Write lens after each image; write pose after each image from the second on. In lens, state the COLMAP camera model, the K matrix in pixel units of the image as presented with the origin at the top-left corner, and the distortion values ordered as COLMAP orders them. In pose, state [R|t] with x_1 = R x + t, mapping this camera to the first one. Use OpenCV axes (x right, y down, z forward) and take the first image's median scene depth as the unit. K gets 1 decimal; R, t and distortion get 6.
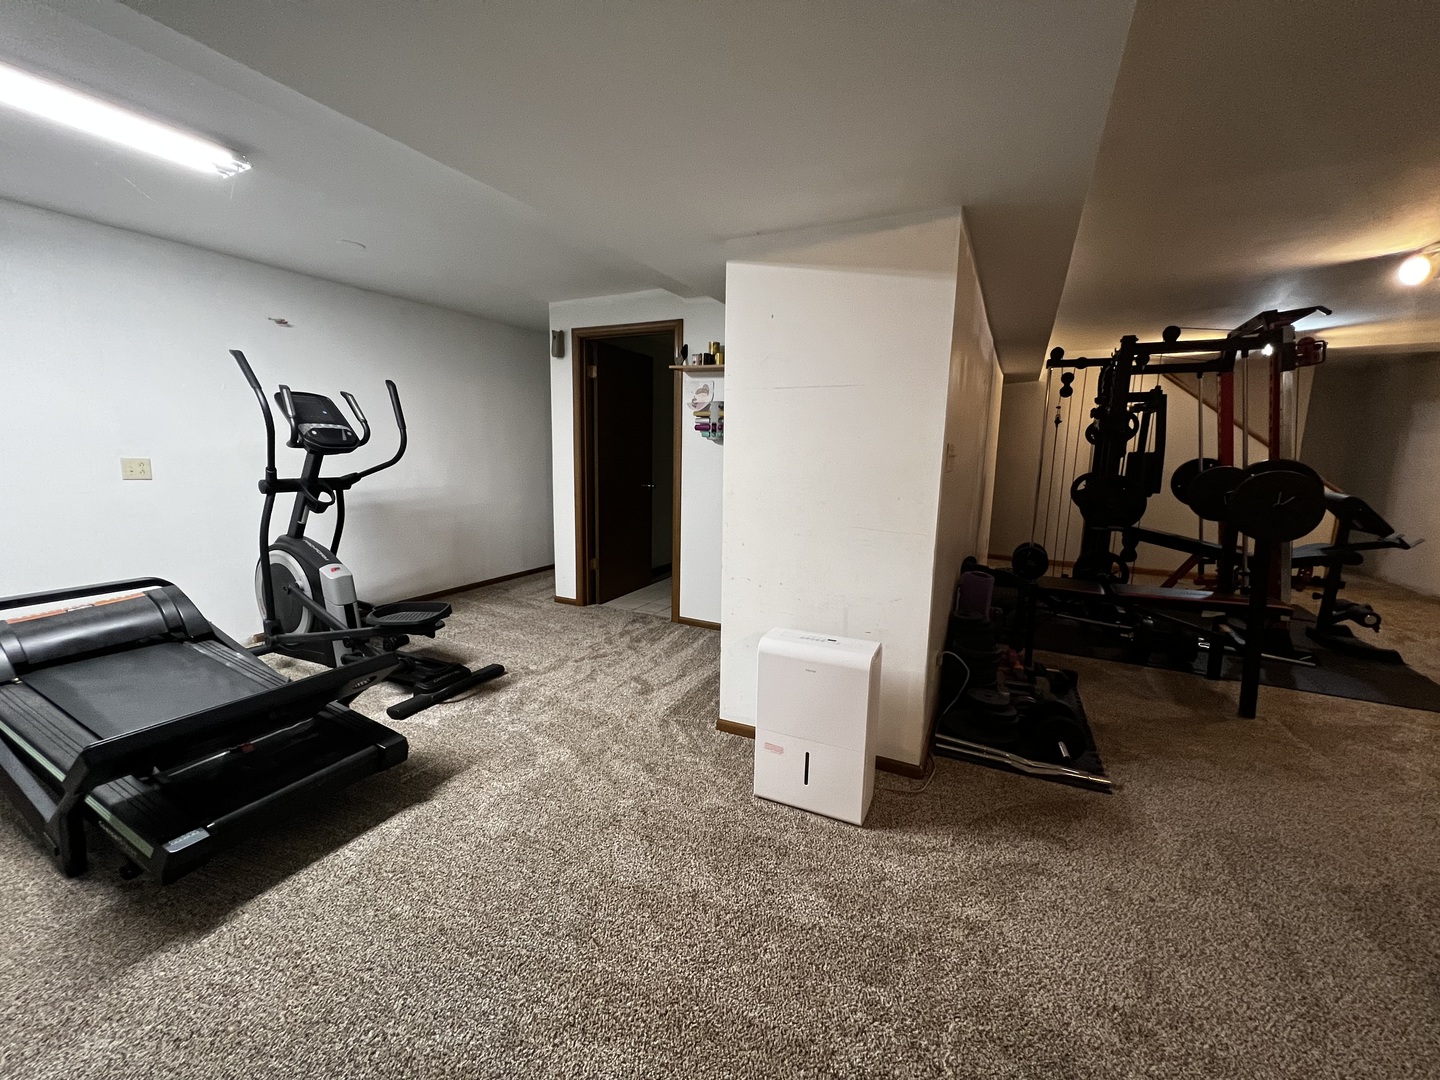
lens RADIAL K [[576.8, 0, 722.3], [0, 576.8, 537.0], [0, 0, 1]] dist [-0.000544, 0.000357]
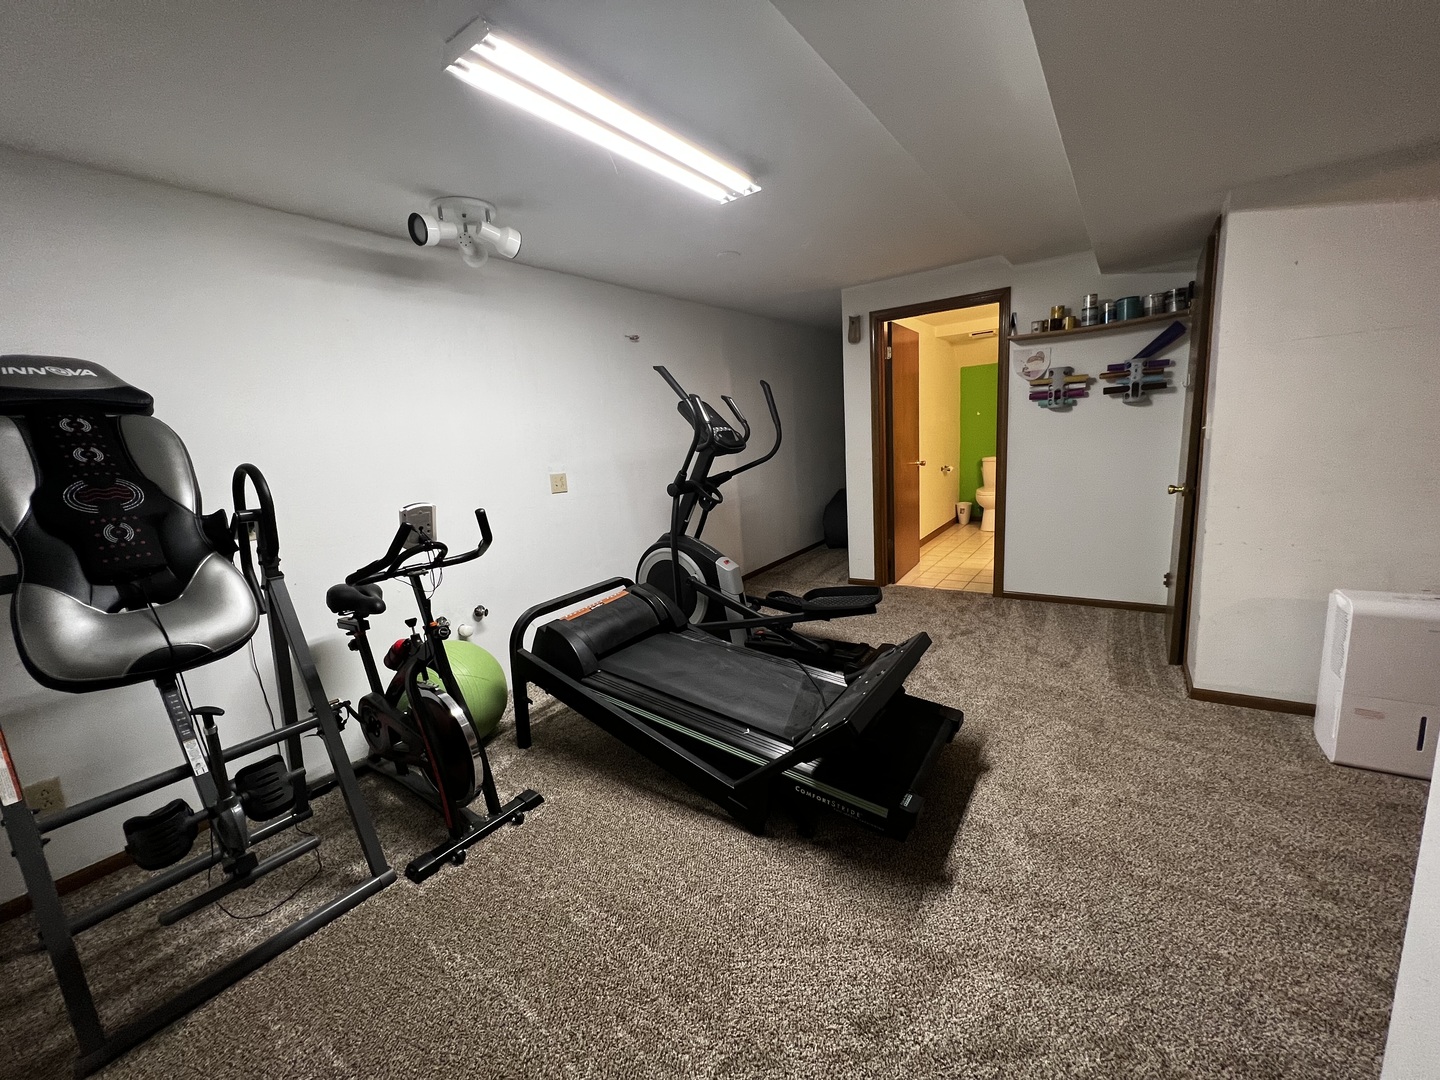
lens RADIAL K [[576.8, 0, 721.3], [0, 576.8, 537.8], [0, 0, 1]] dist [-0.000544, 0.000357]
pose [[0.986313, -0.066497, -0.150882, -0.511981], [0.071262, 0.997109, 0.026385, -0.018034], [0.148691, -0.036776, 0.988200, -0.062612]]
